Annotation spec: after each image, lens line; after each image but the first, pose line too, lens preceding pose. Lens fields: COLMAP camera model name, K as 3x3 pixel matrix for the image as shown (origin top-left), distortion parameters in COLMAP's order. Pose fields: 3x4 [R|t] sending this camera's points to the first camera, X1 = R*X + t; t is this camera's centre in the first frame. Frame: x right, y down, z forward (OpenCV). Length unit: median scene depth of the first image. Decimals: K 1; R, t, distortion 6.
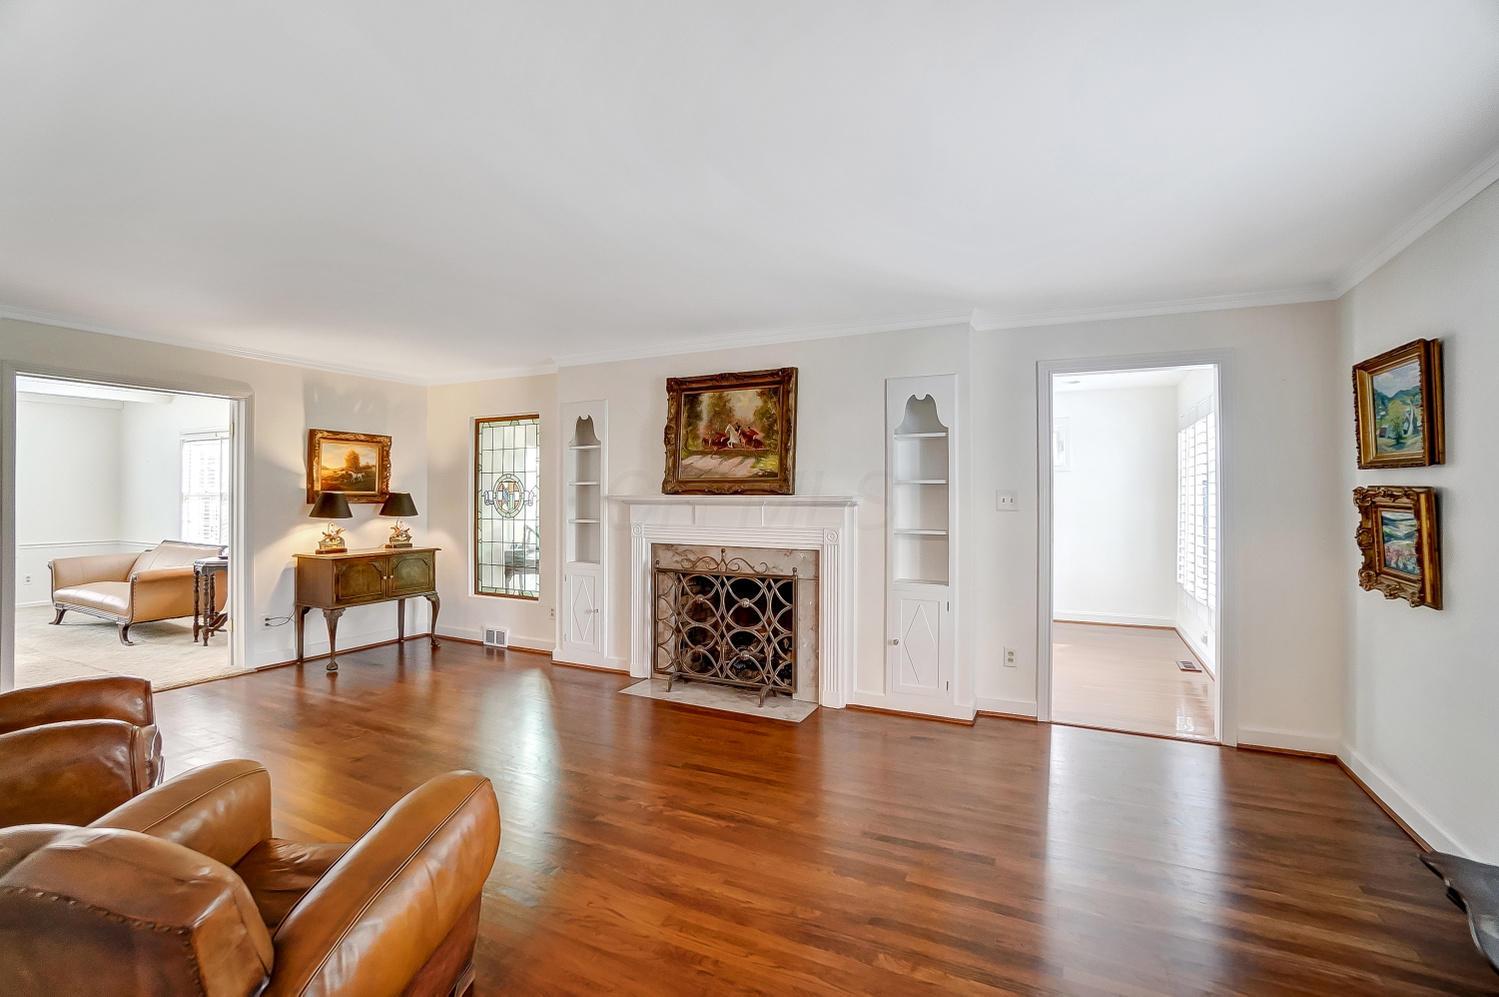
lens RADIAL K [[675.5, 0, 734.6], [0, 675.5, 499.8], [0, 0, 1]] dist [-0.075874, 0.032915]
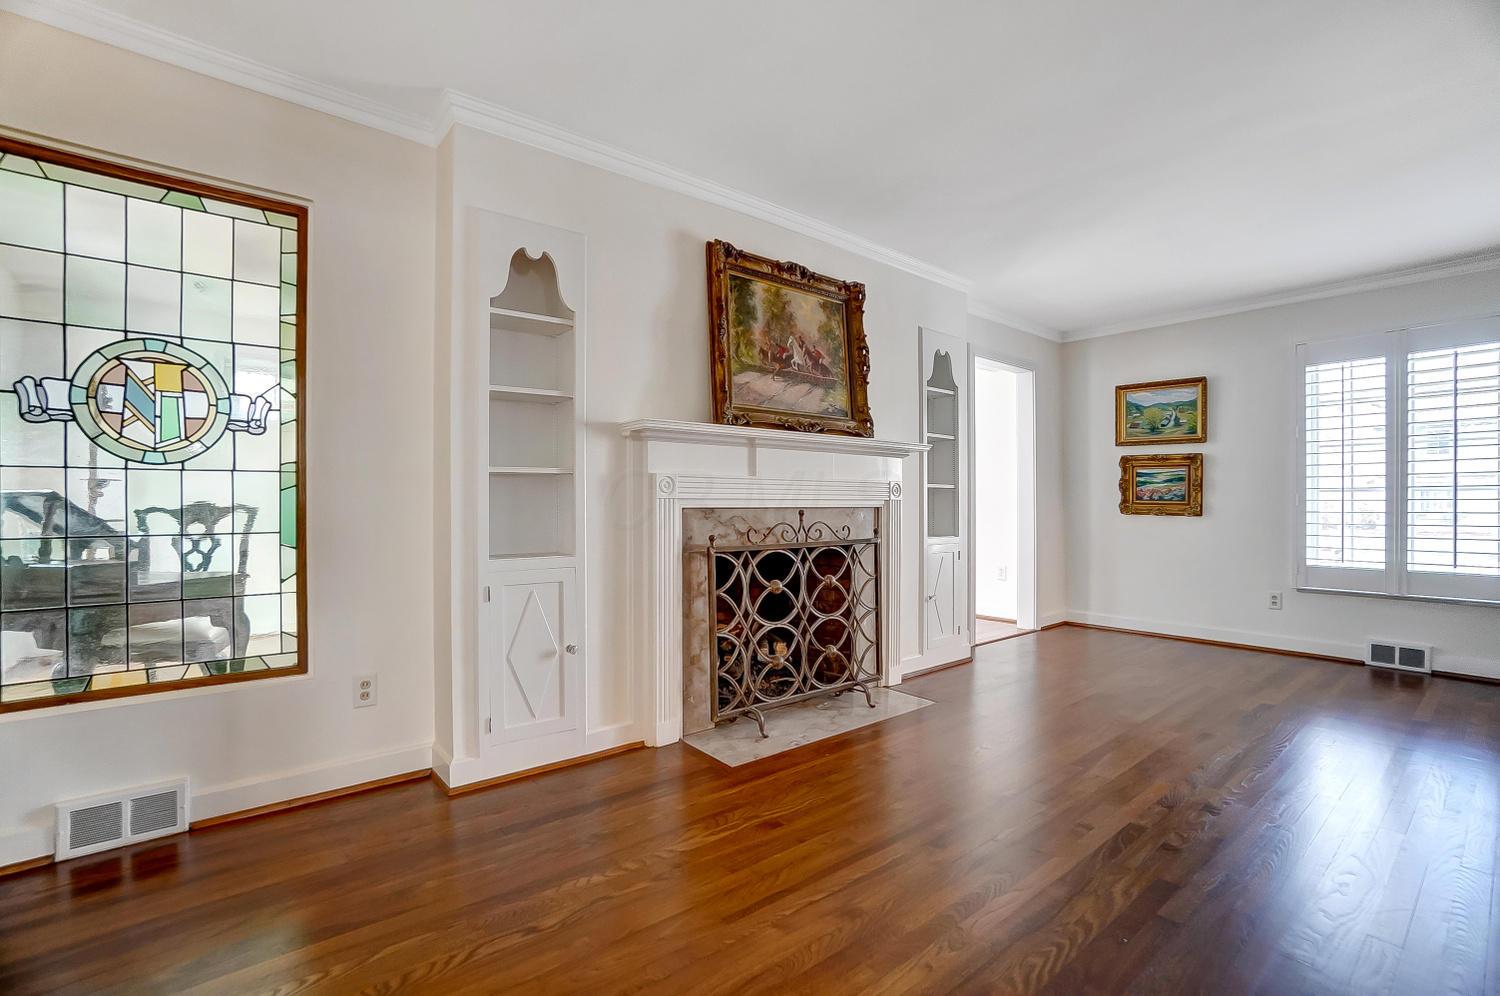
lens RADIAL K [[675.9, 0, 735.0], [0, 675.9, 499.3], [0, 0, 1]] dist [-0.075874, 0.032915]
pose [[0.412861, -0.002432, 0.910791, -0.679839], [-0.000814, 0.999995, 0.003039, 0.058271], [-0.910794, -0.001996, 0.412857, 0.760175]]
